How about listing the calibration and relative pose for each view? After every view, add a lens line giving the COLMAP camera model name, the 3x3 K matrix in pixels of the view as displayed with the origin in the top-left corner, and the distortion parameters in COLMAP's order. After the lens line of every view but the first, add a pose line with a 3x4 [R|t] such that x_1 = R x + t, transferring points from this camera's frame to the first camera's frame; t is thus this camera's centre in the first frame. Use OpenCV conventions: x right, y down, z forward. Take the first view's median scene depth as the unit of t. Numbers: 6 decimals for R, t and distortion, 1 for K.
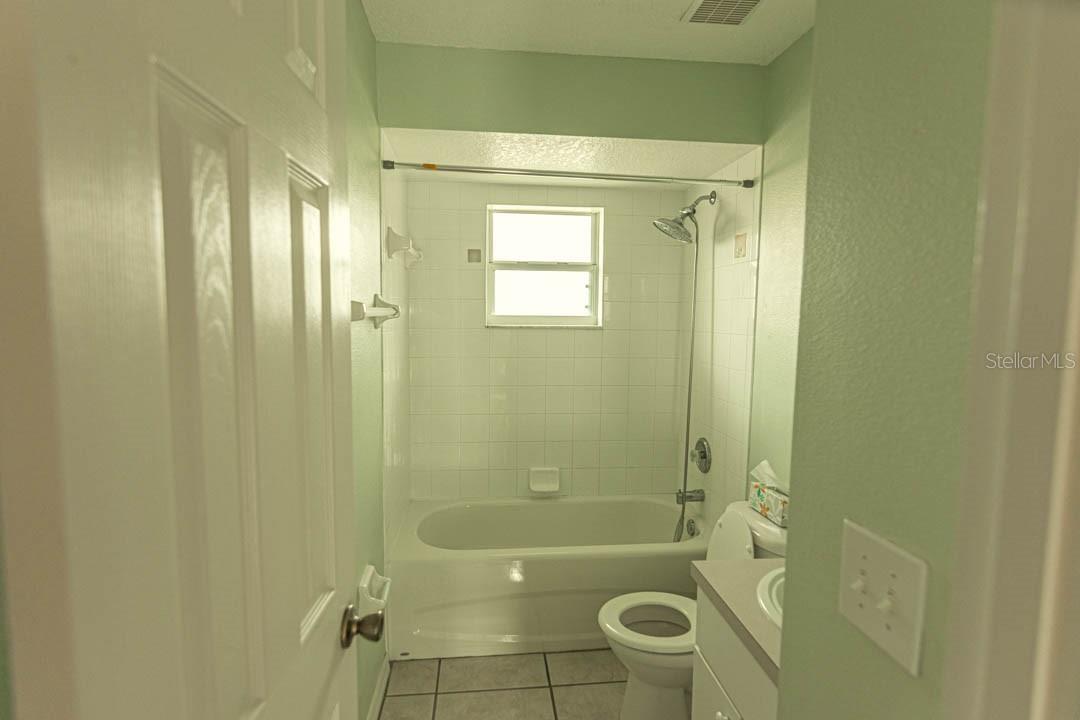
lens RADIAL K [[553.6, 0, 539.5], [0, 553.6, 356.9], [0, 0, 1]] dist [-0.005383, -0.004125]
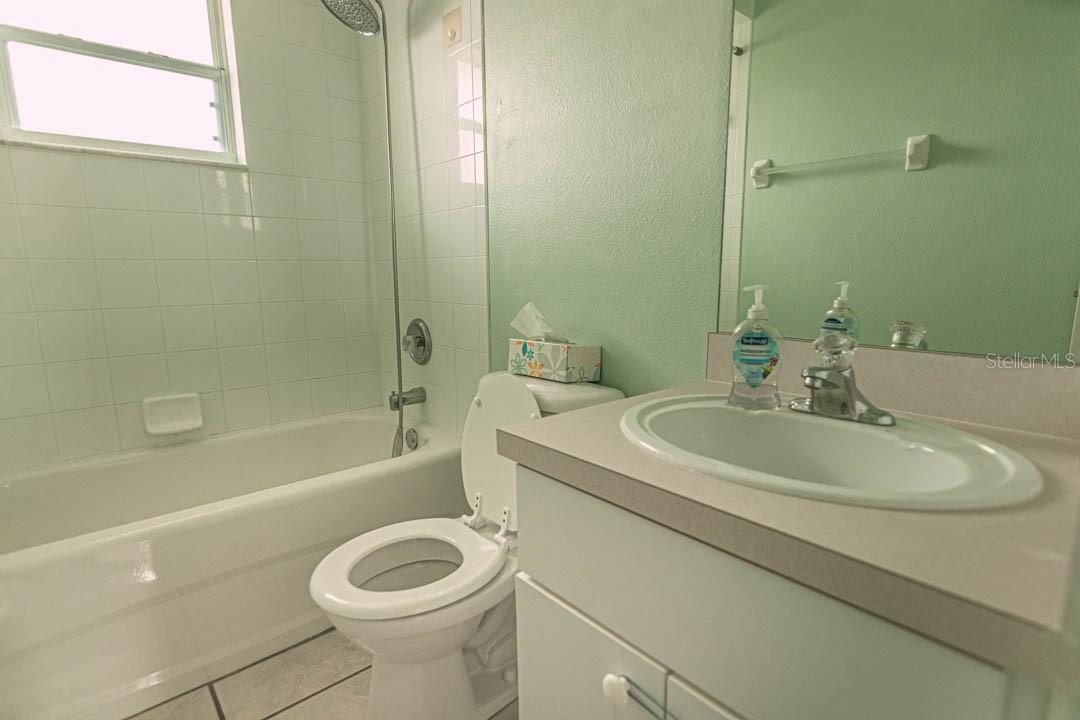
lens RADIAL K [[553.6, 0, 545.9], [0, 553.6, 365.0], [0, 0, 1]] dist [-0.005383, -0.004125]
pose [[0.817078, -0.121143, 0.563656, 0.007855], [0.064605, 0.990756, 0.119285, 0.131330], [-0.572896, -0.061050, 0.817352, 0.284401]]
